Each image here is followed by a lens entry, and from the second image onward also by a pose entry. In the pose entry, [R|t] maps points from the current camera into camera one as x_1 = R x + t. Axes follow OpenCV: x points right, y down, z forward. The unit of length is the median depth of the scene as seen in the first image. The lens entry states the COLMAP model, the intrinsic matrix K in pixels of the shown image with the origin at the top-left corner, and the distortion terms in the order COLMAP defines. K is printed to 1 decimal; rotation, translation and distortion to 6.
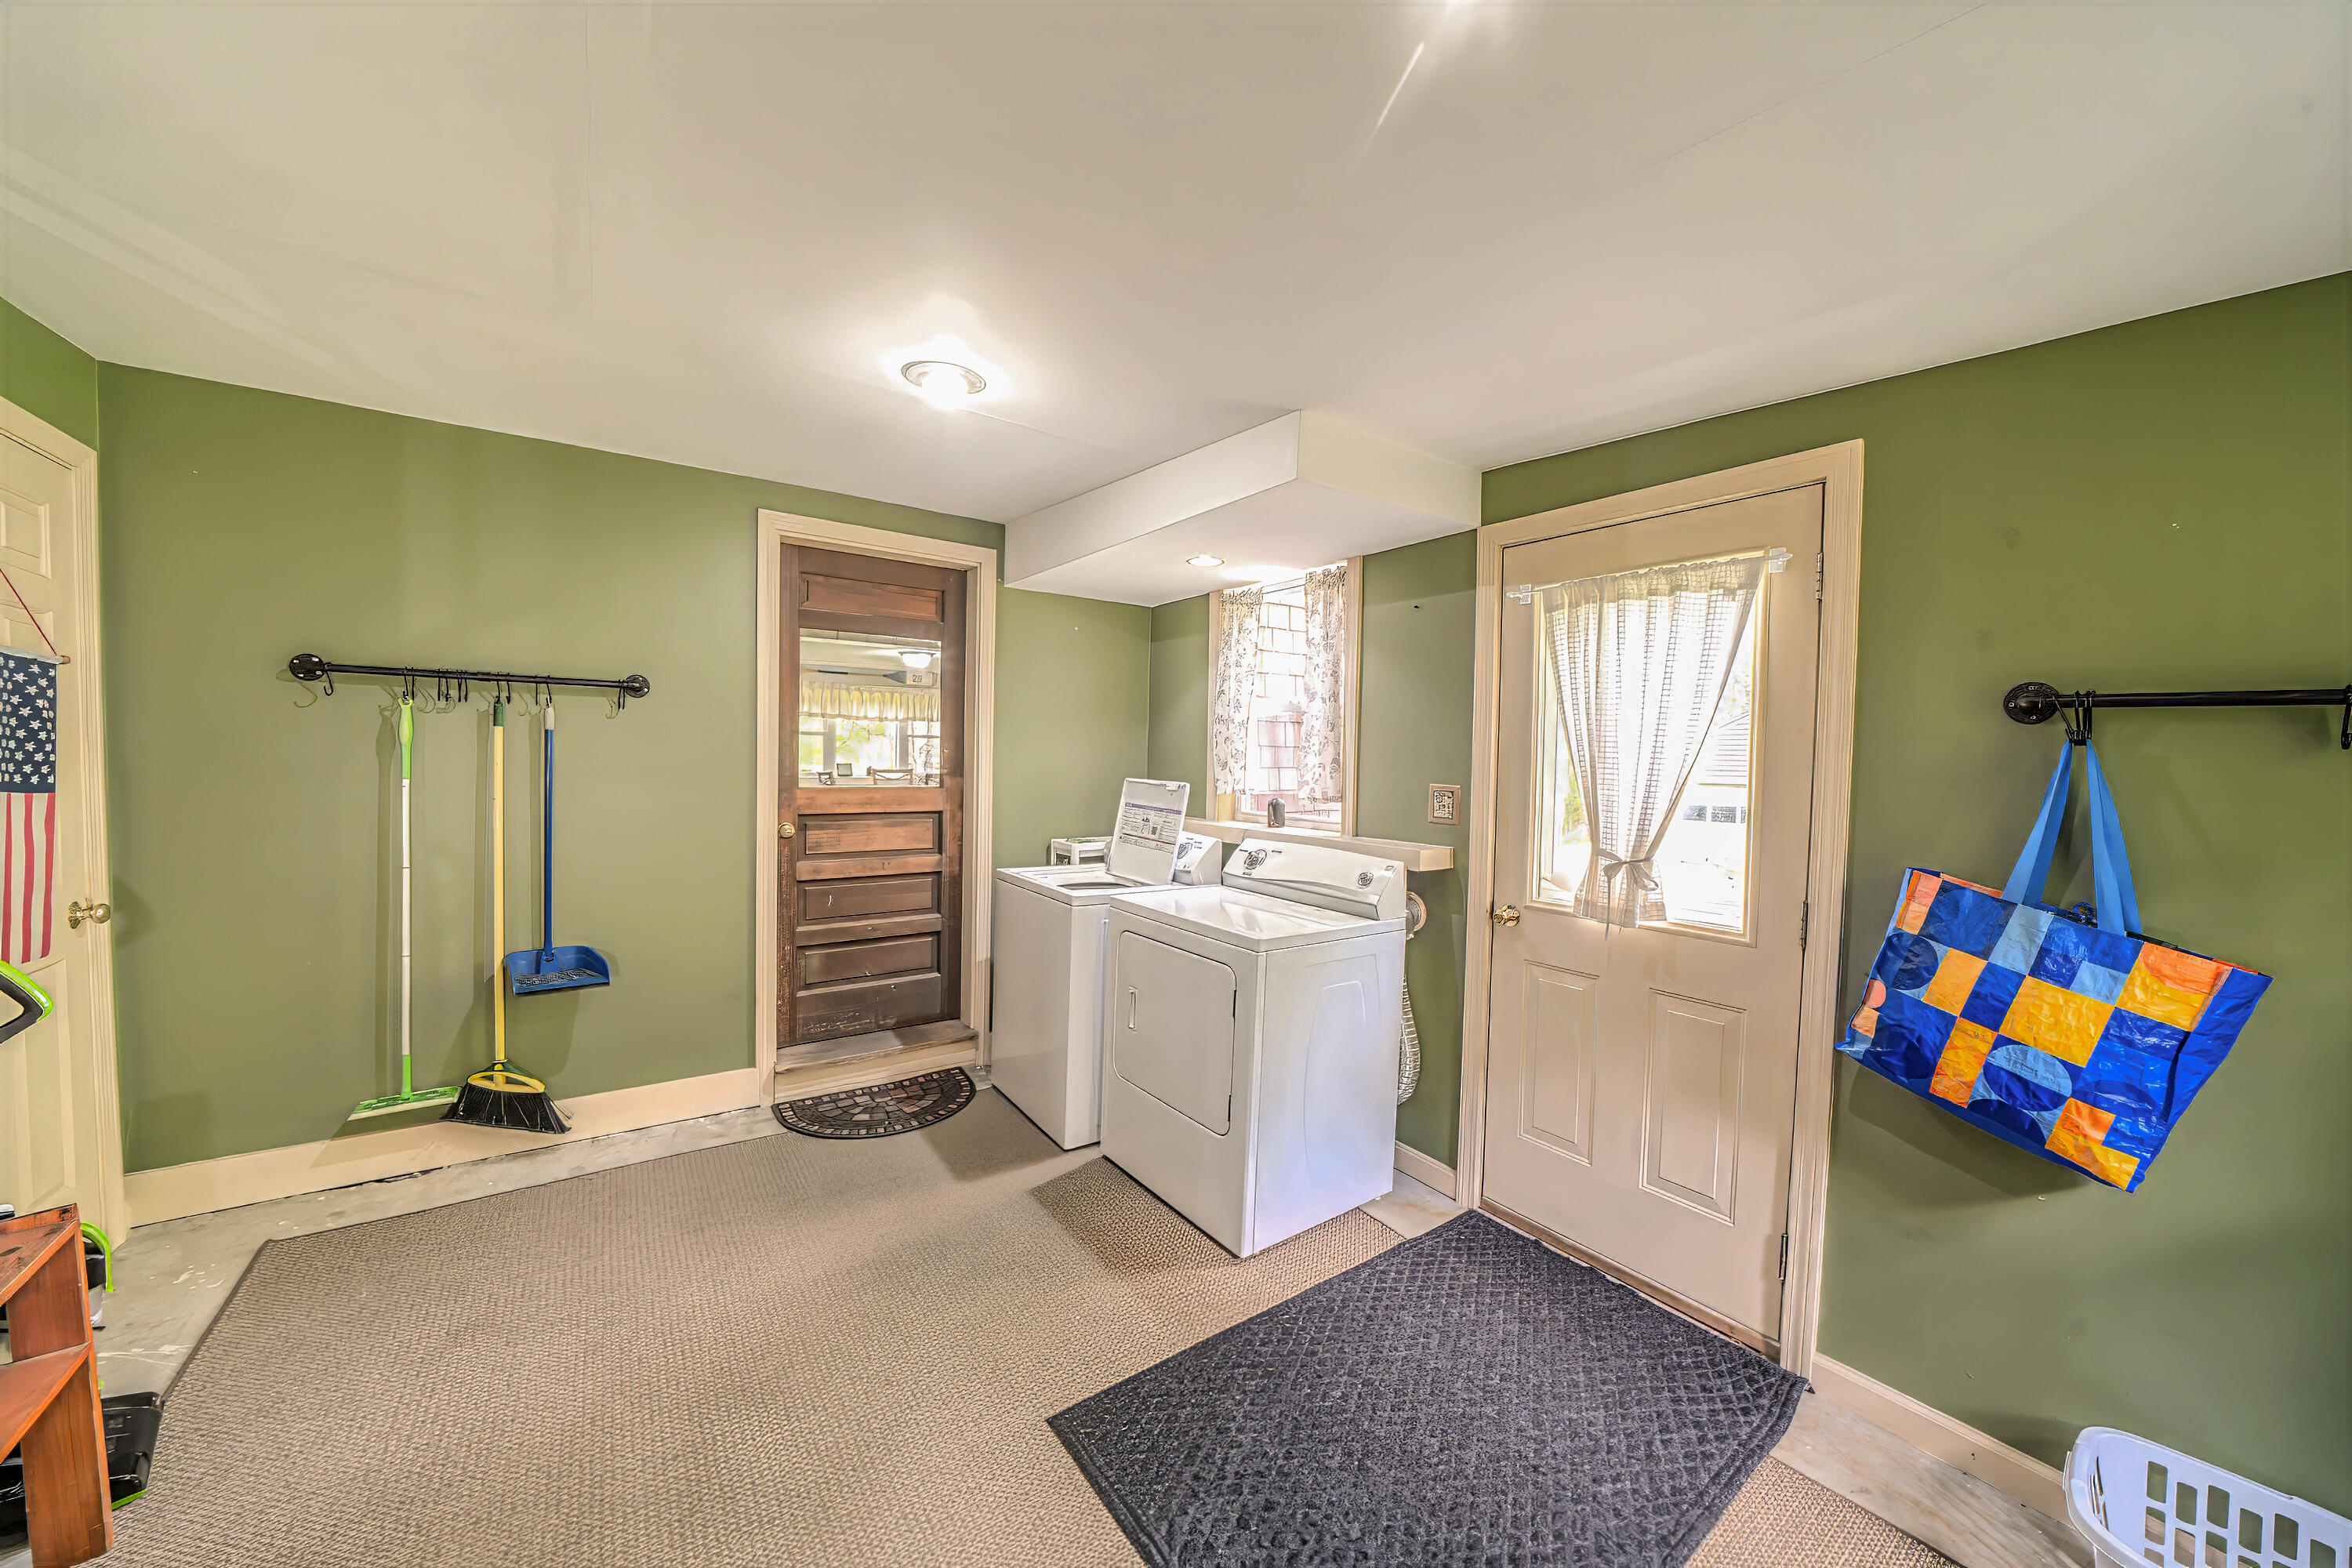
lens RADIAL K [[823.9, 0, 1168.4], [0, 823.9, 786.3], [0, 0, 1]] dist [-0.023075, 0.000499]
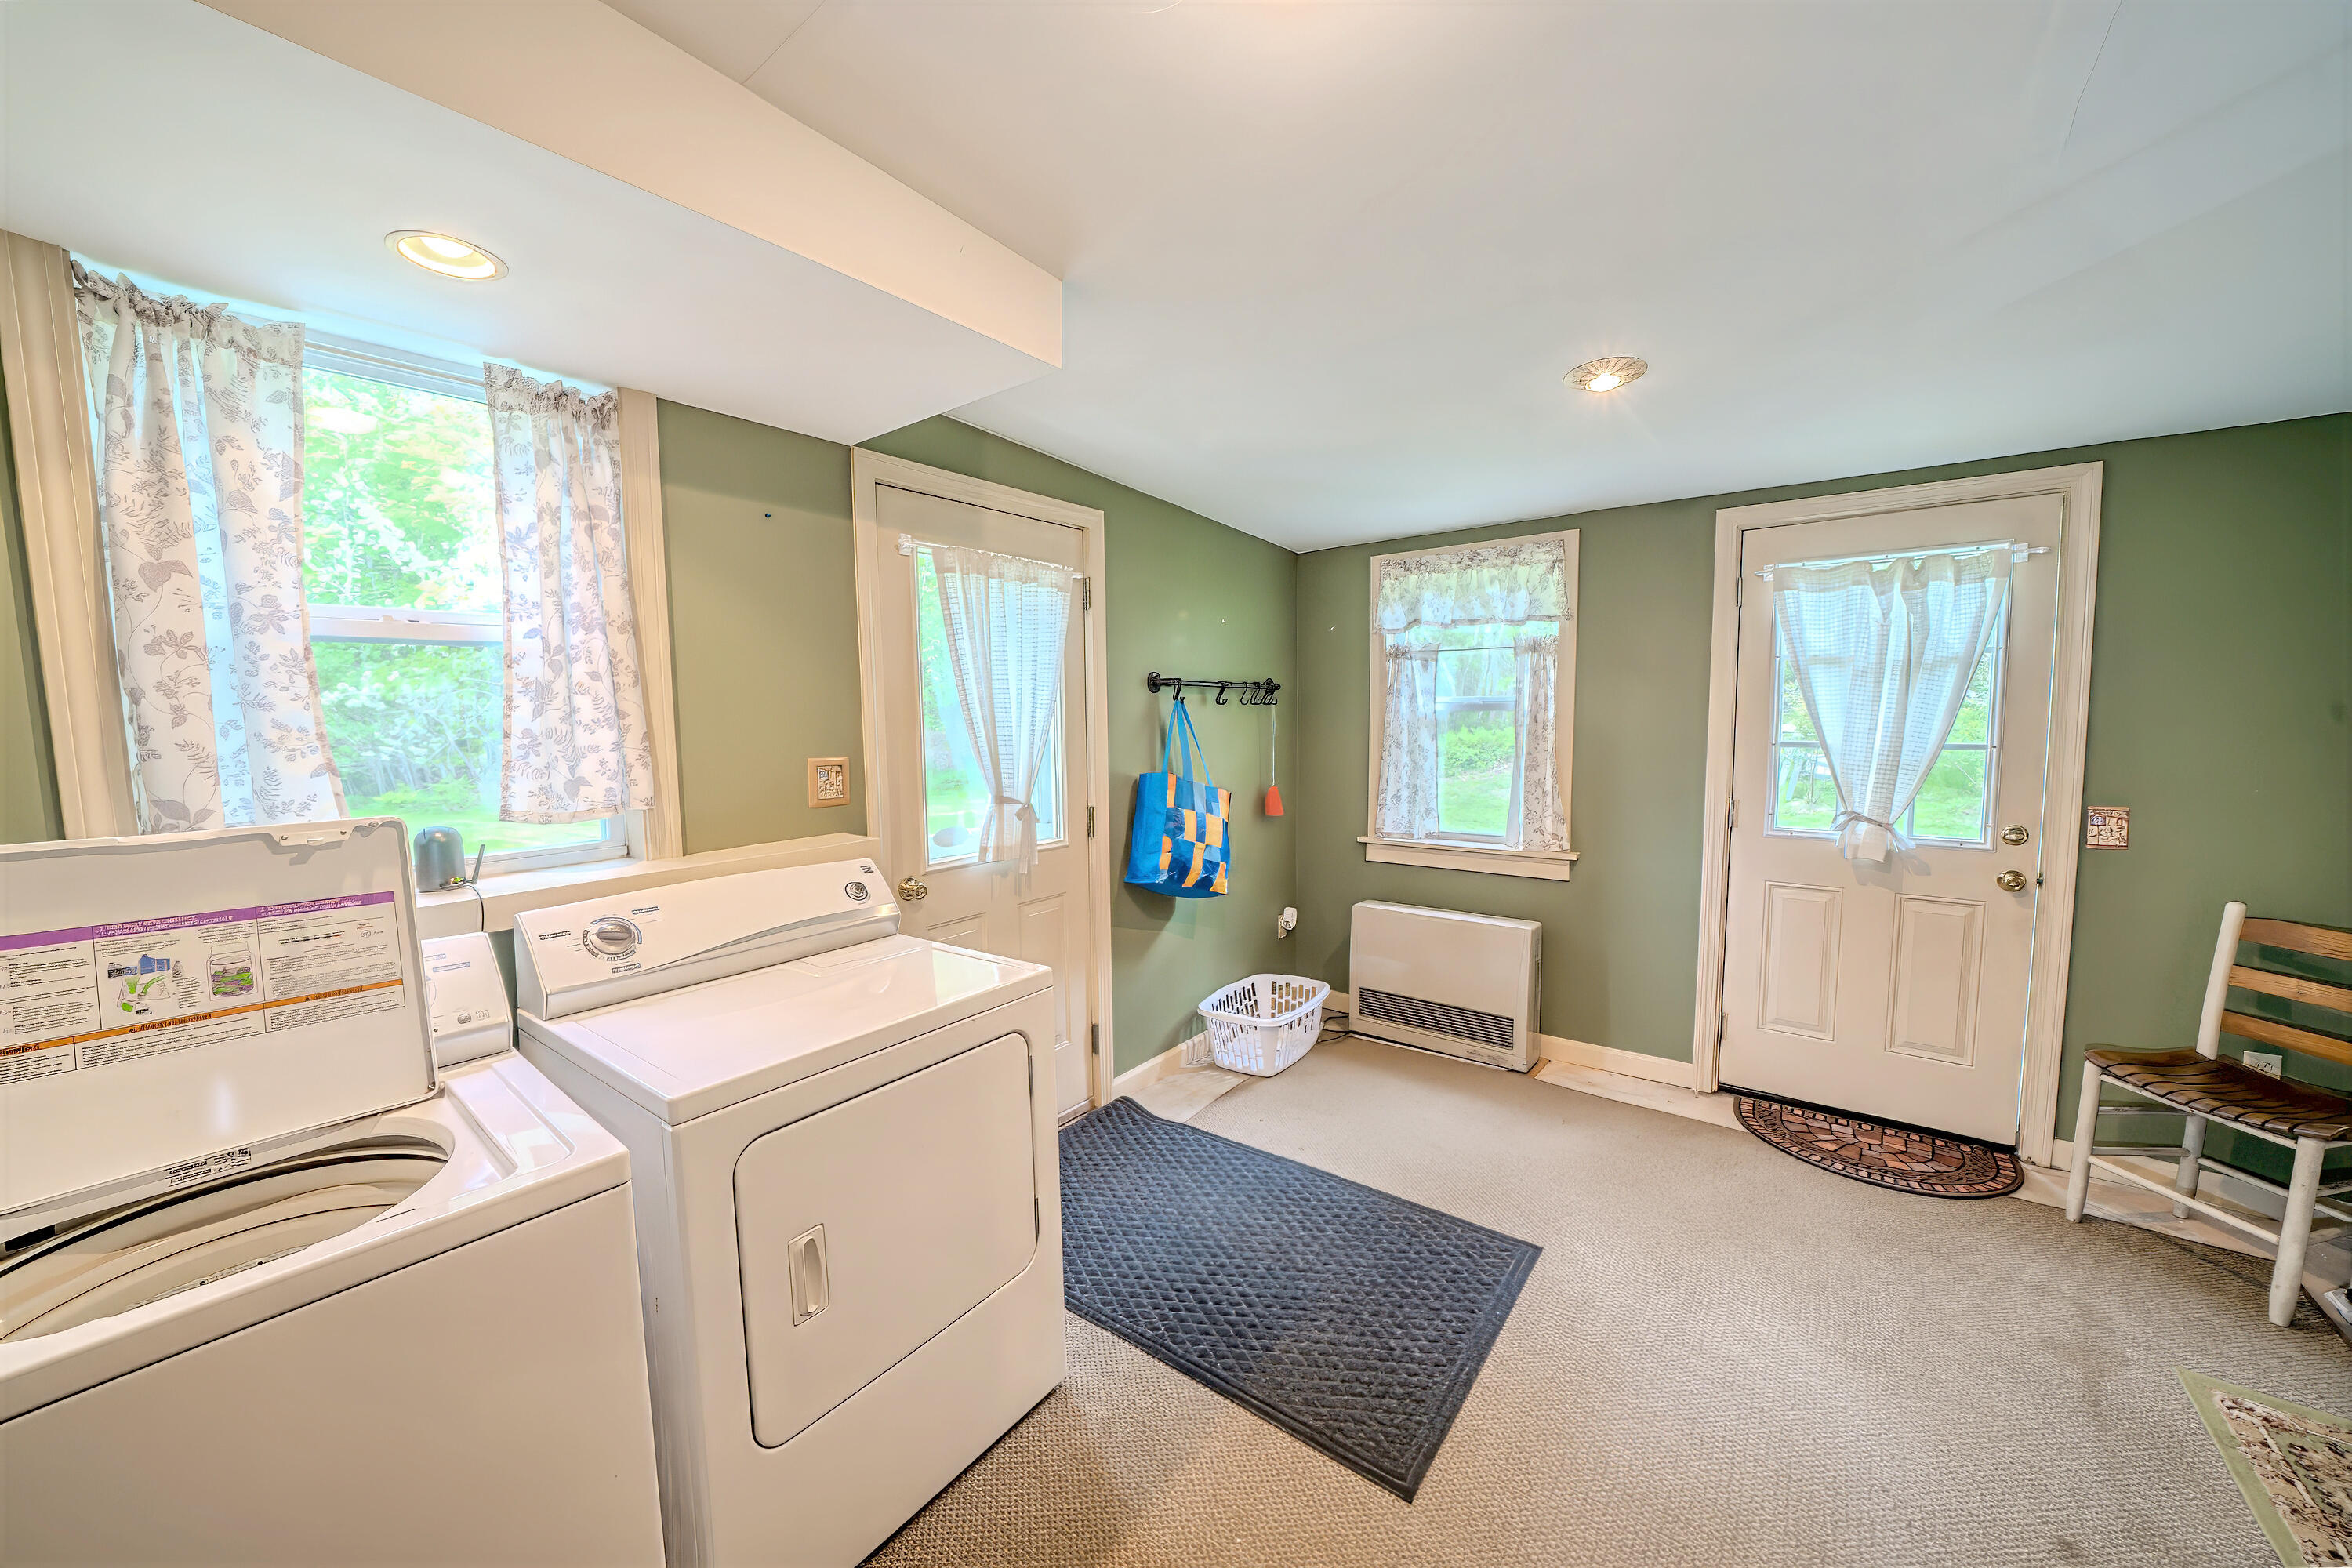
lens RADIAL K [[823.9, 0, 1177.4], [0, 823.9, 779.7], [0, 0, 1]] dist [-0.023075, 0.000499]
pose [[-0.289362, -0.100133, 0.951968, -0.603216], [0.041311, 0.992281, 0.116930, -0.068274], [-0.956328, 0.073162, -0.282992, 1.044135]]
